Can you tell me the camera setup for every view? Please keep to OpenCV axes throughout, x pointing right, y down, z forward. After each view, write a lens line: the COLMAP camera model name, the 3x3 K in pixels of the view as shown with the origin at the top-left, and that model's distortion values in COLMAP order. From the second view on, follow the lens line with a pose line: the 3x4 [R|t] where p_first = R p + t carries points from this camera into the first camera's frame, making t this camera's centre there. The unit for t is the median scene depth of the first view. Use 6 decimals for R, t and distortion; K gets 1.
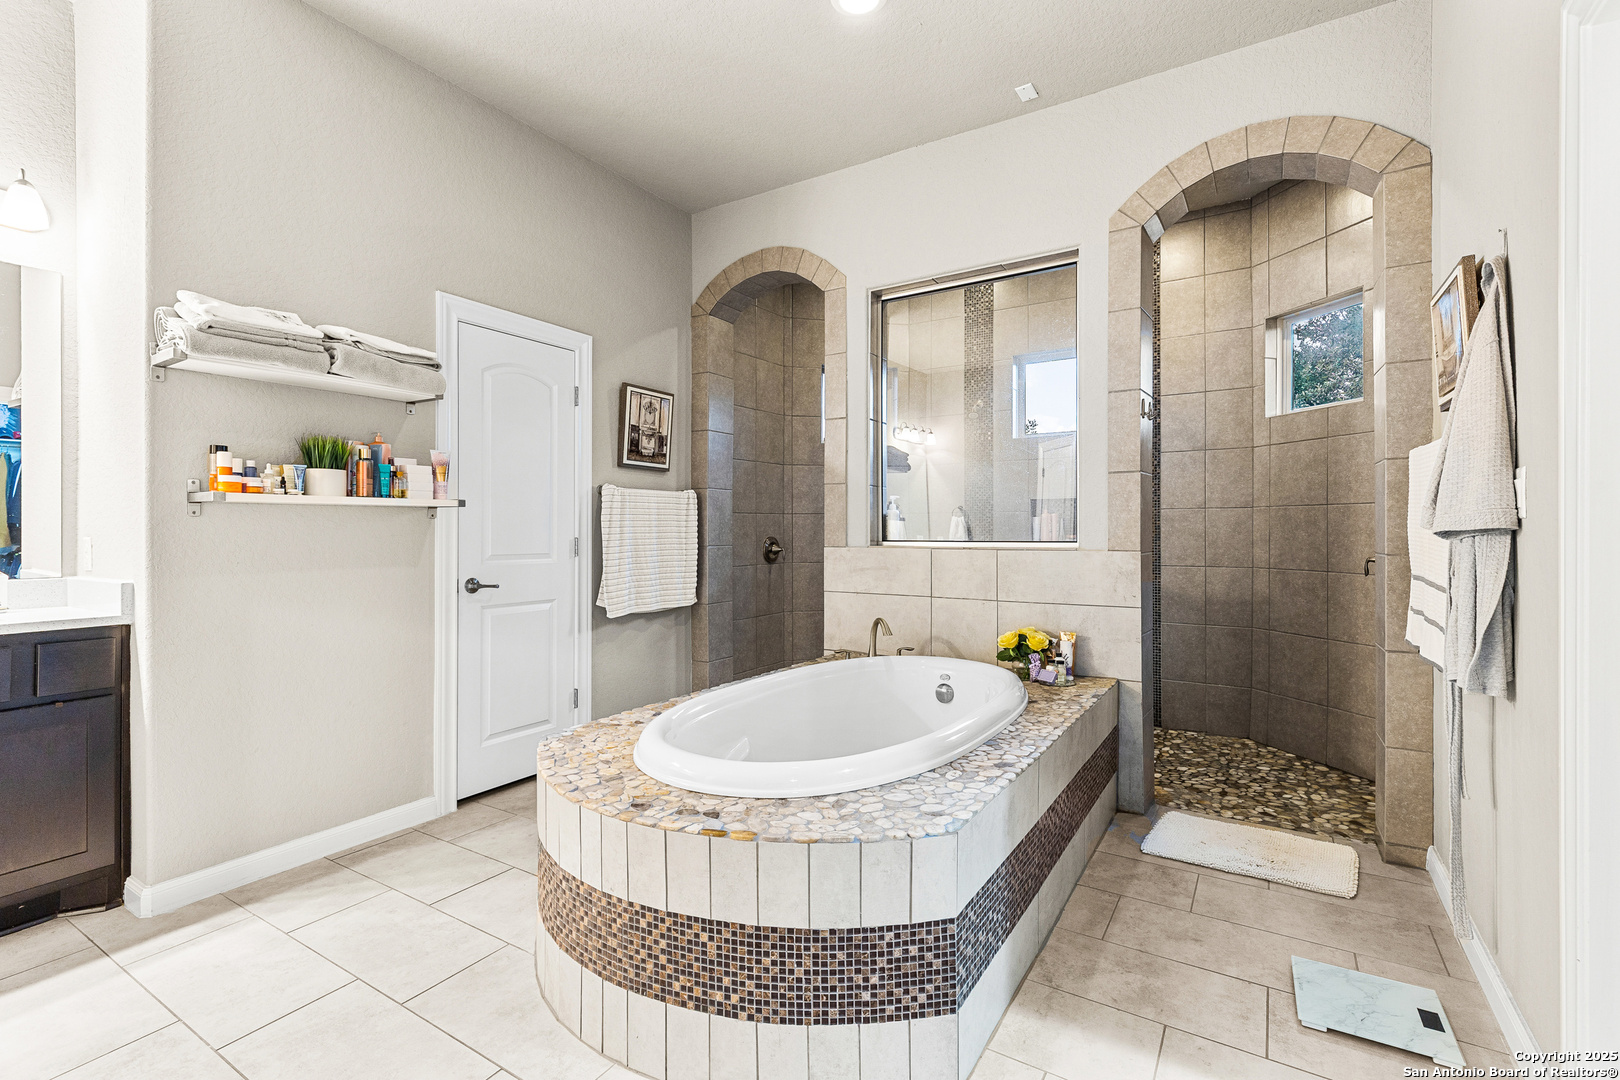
lens RADIAL K [[734.6, 0, 816.4], [0, 734.6, 534.6], [0, 0, 1]] dist [0.008986, -0.001423]
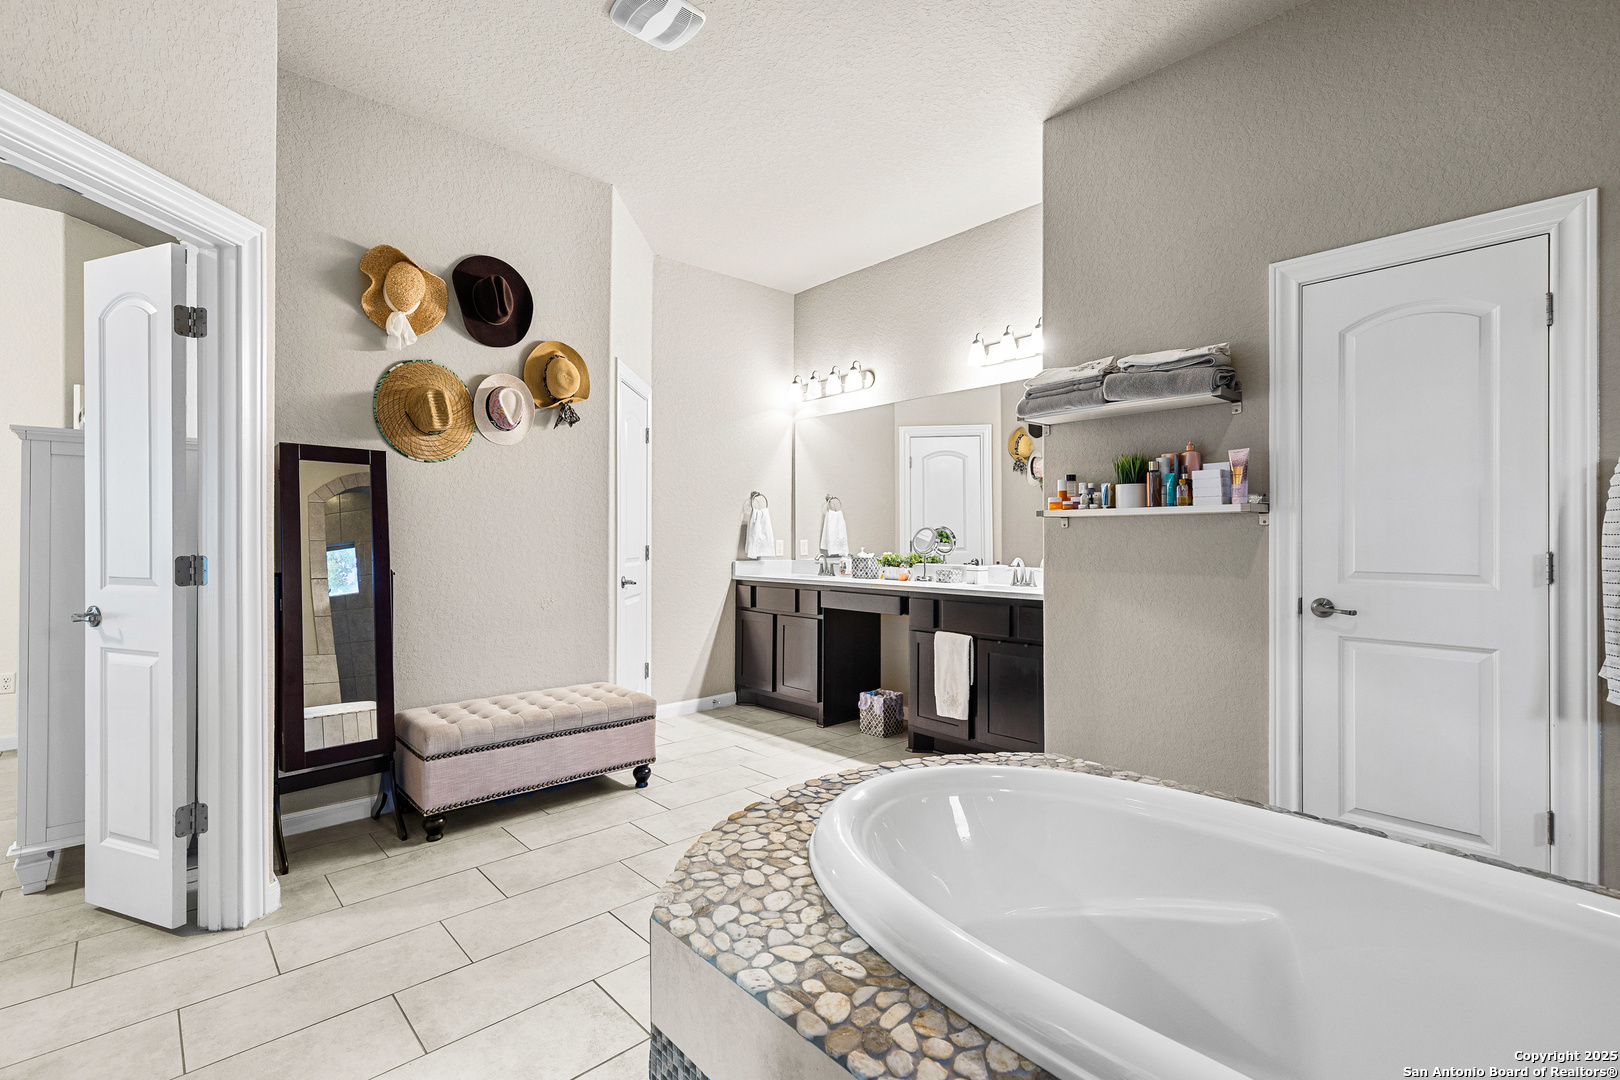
lens RADIAL K [[734.6, 0, 818.3], [0, 734.6, 533.2], [0, 0, 1]] dist [0.008986, -0.001423]
pose [[-0.260351, -0.001922, -0.965512, 0.659678], [-0.009007, 0.999959, 0.000438, -0.010839], [0.965472, 0.008811, -0.260358, 0.992347]]
